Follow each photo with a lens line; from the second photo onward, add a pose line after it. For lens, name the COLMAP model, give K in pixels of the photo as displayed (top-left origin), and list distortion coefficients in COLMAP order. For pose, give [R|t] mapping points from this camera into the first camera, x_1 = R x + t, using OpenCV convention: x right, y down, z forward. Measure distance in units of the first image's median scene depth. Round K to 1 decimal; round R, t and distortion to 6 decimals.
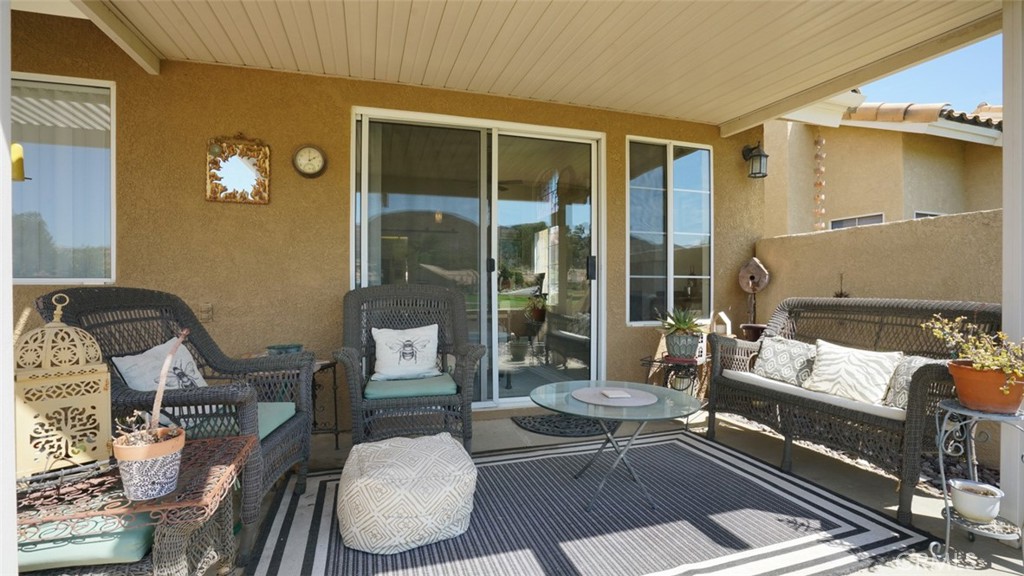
lens RADIAL K [[498.2, 0, 512.3], [0, 498.2, 288.9], [0, 0, 1]] dist [-0.006499, -0.000216]
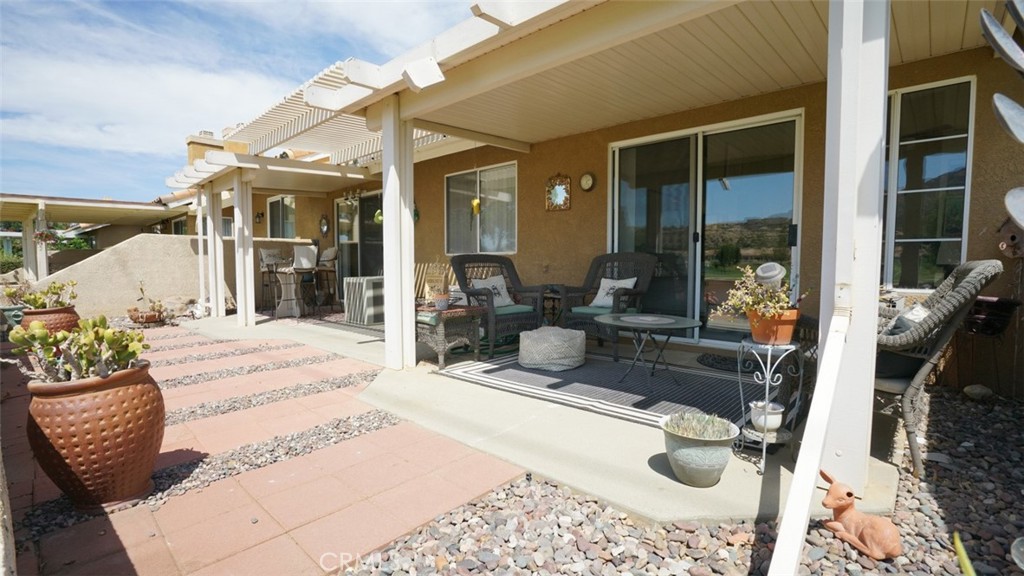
lens RADIAL K [[485.2, 0, 512.5], [0, 485.2, 288.1], [0, 0, 1]] dist [0.000012, 0.000337]
pose [[0.502554, 0.046355, -0.863302, 0.951313], [-0.010686, 0.998818, 0.047411, 0.035816], [0.864480, -0.014601, 0.502455, -0.081552]]
